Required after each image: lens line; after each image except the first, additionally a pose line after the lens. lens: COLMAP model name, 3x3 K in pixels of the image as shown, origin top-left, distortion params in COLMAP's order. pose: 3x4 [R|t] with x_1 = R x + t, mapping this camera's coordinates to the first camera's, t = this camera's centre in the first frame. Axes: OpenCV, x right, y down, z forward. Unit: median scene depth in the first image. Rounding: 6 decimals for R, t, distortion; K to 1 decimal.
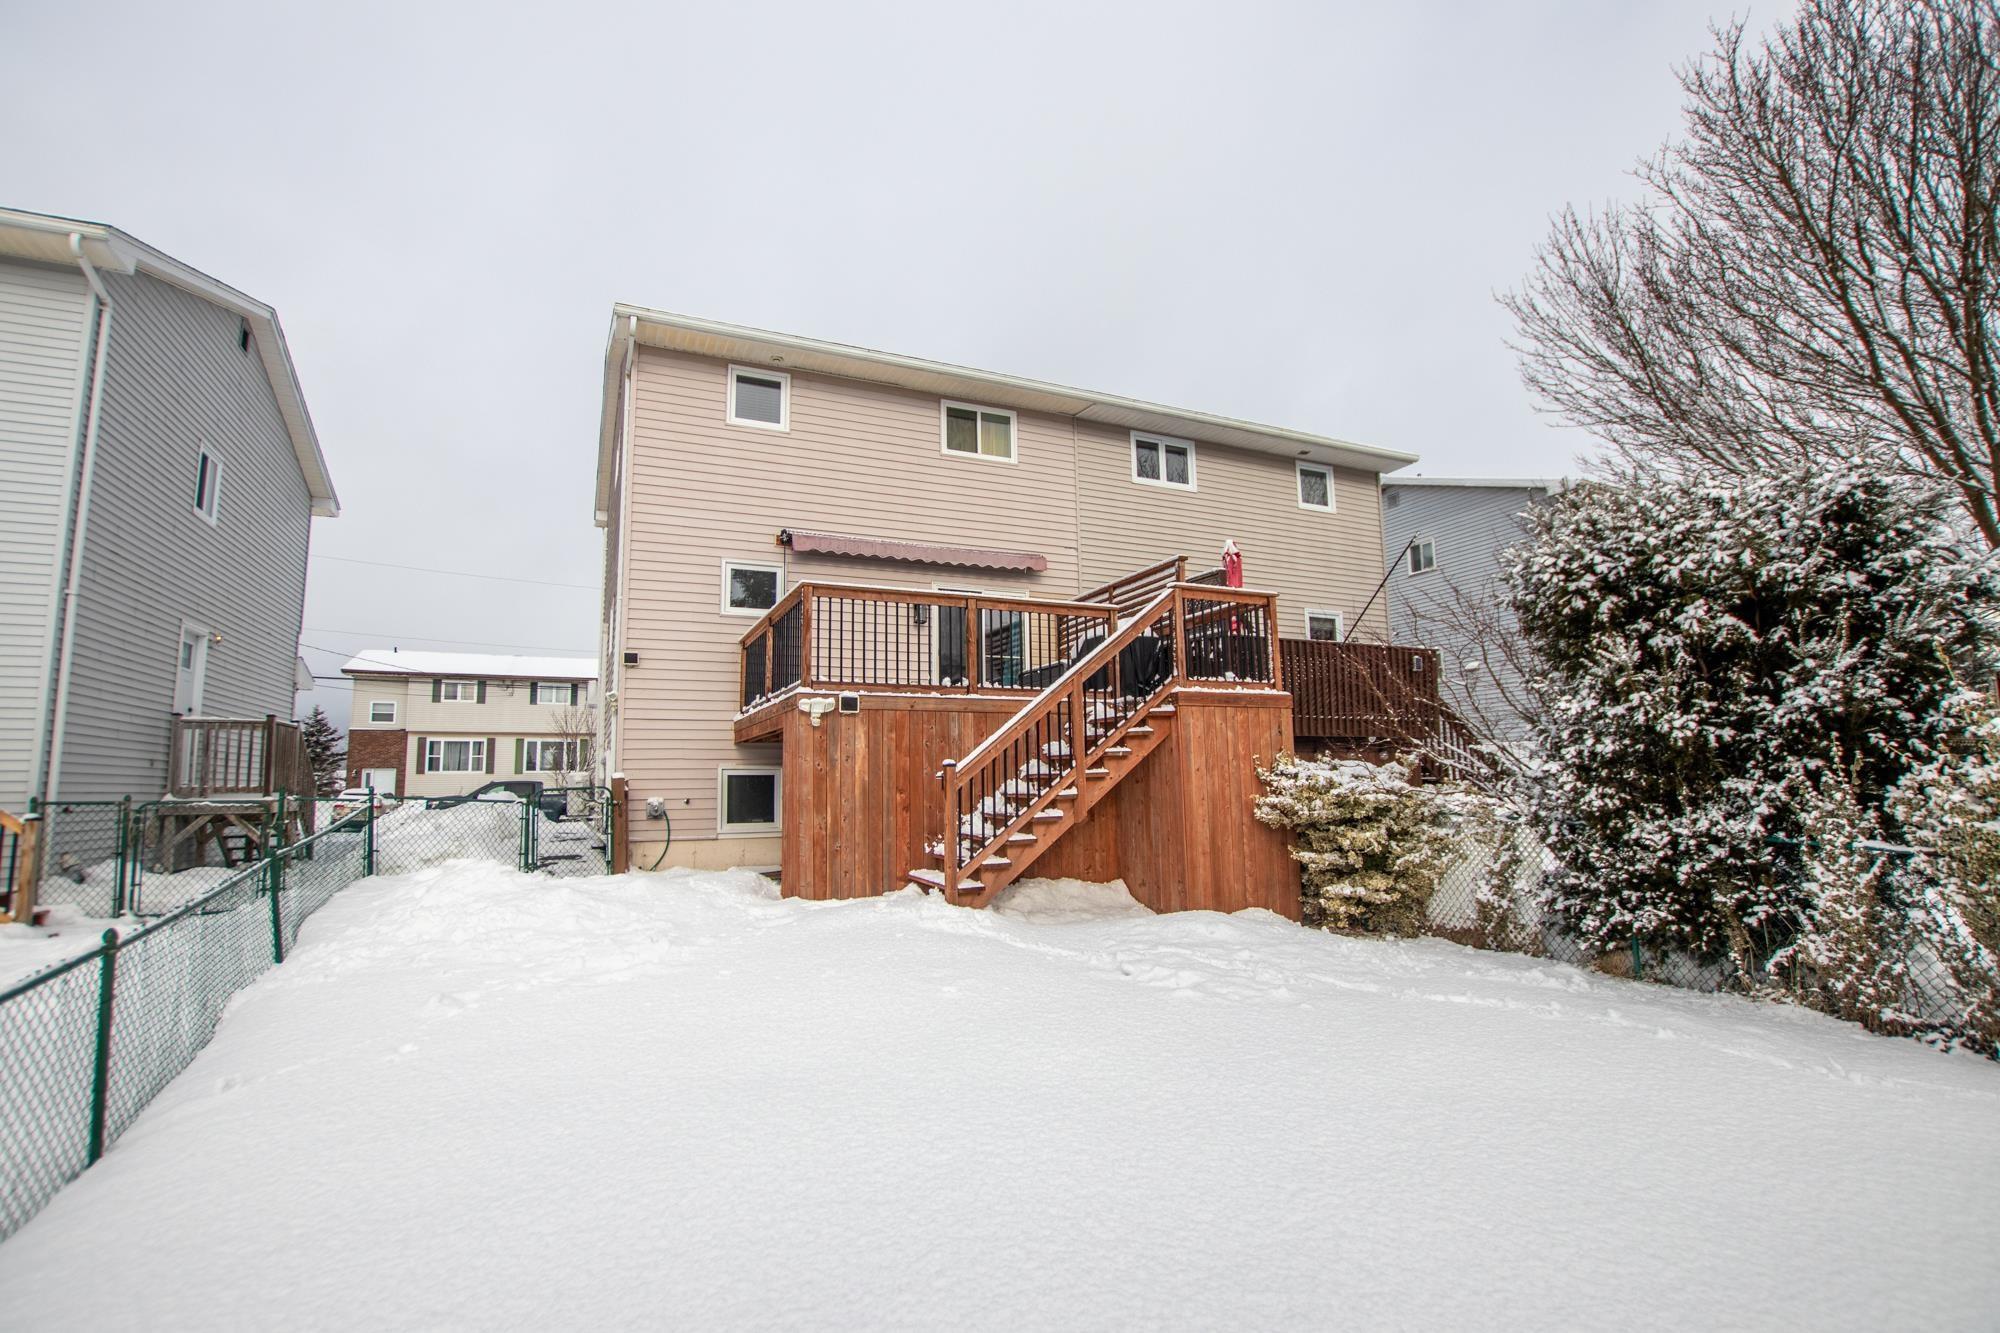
lens RADIAL K [[936.8, 0, 990.9], [0, 936.8, 674.6], [0, 0, 1]] dist [-0.030273, 0.001876]
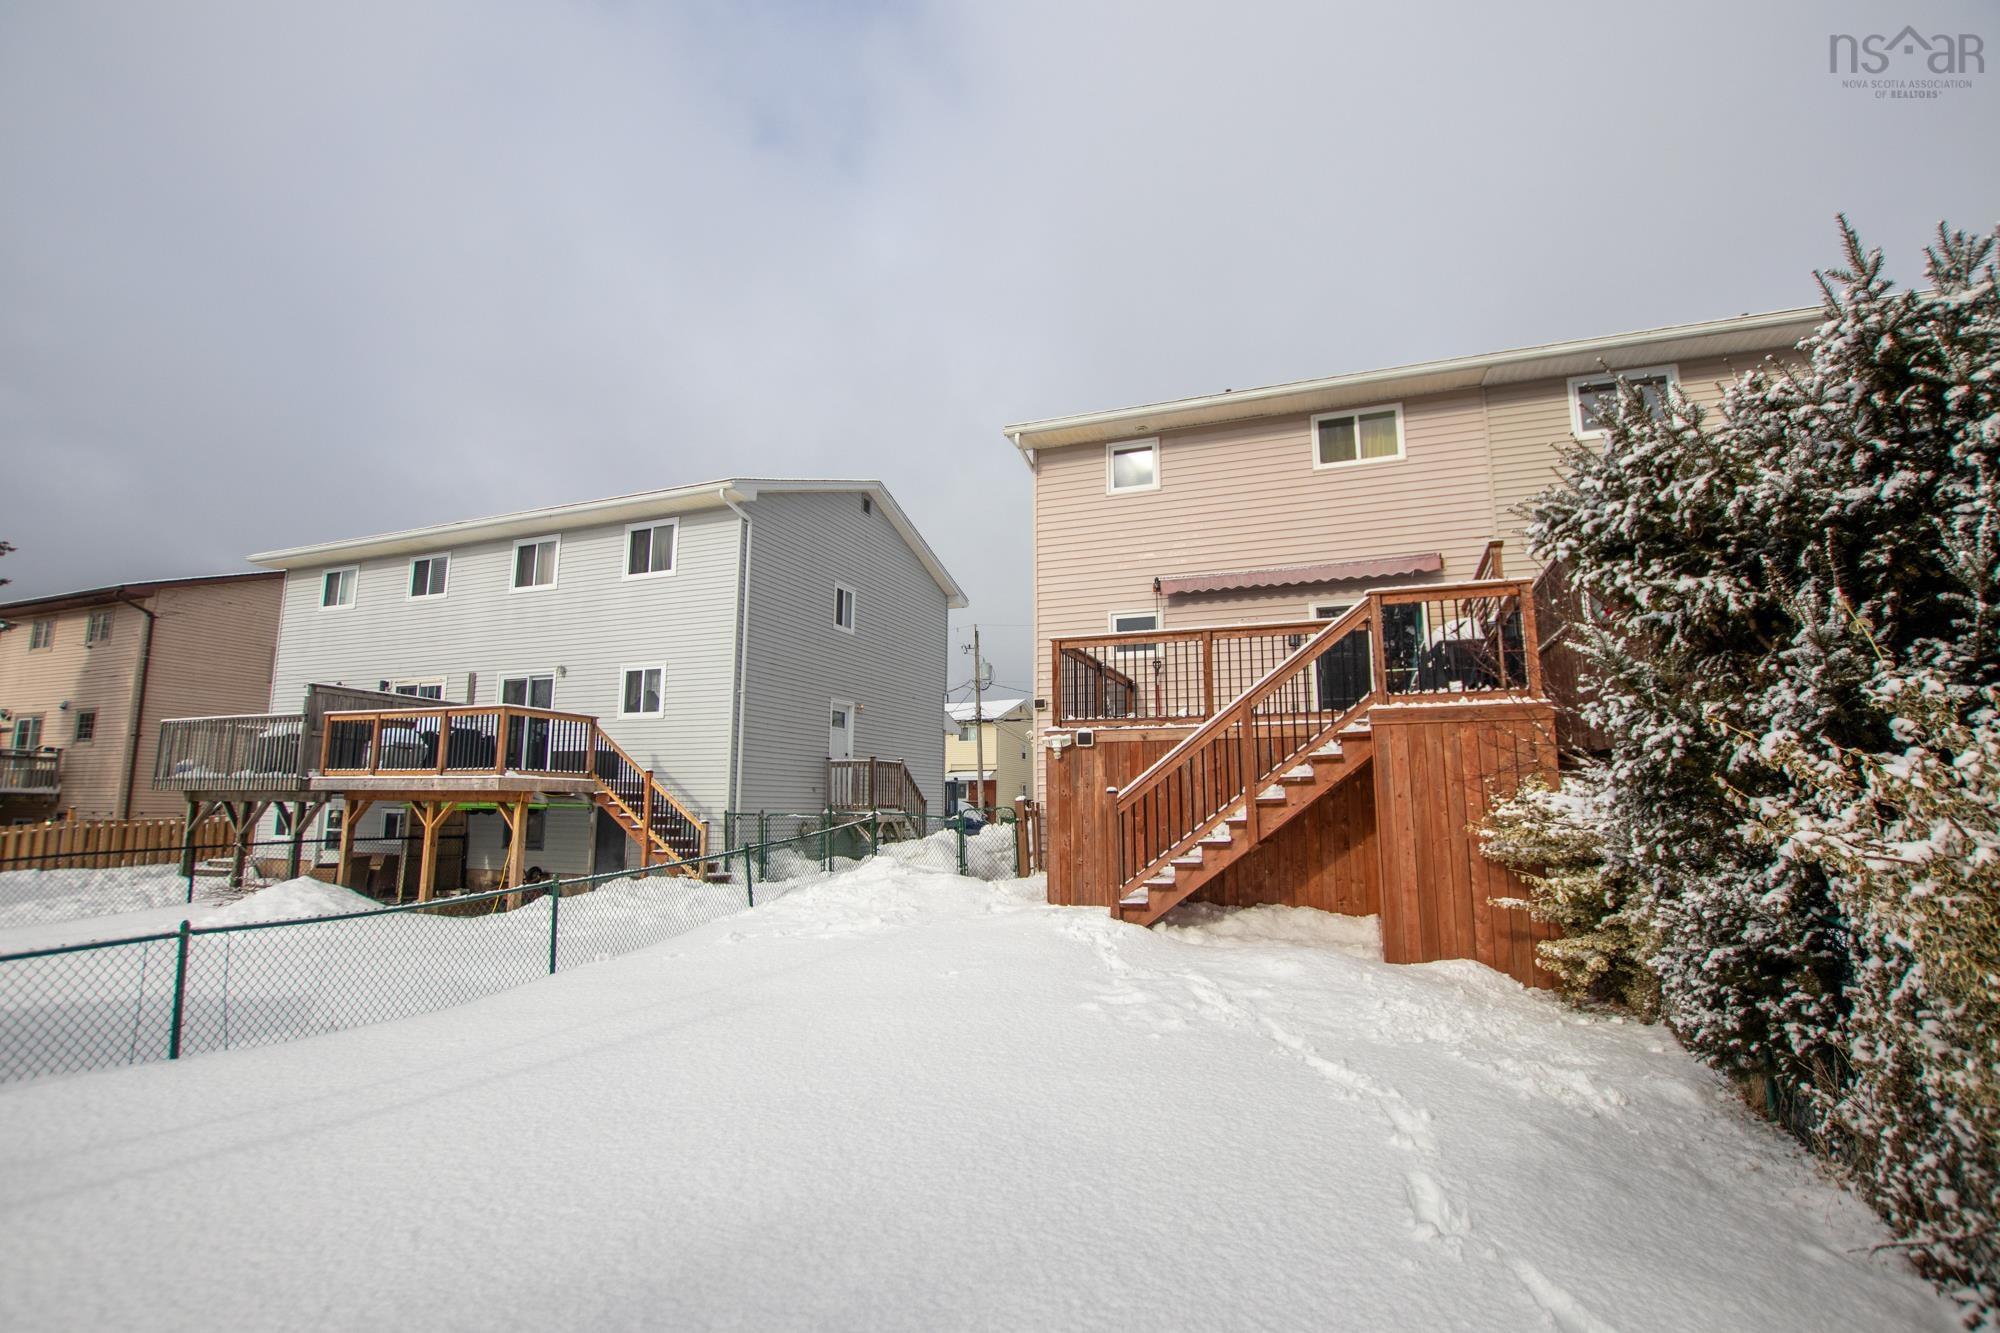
lens RADIAL K [[936.8, 0, 990.9], [0, 936.8, 674.6], [0, 0, 1]] dist [-0.030273, 0.001876]
pose [[0.689256, -0.088034, -0.719149, 0.592930], [0.075239, 0.995921, -0.049803, 0.001334], [0.720600, -0.019781, 0.693069, 0.107448]]
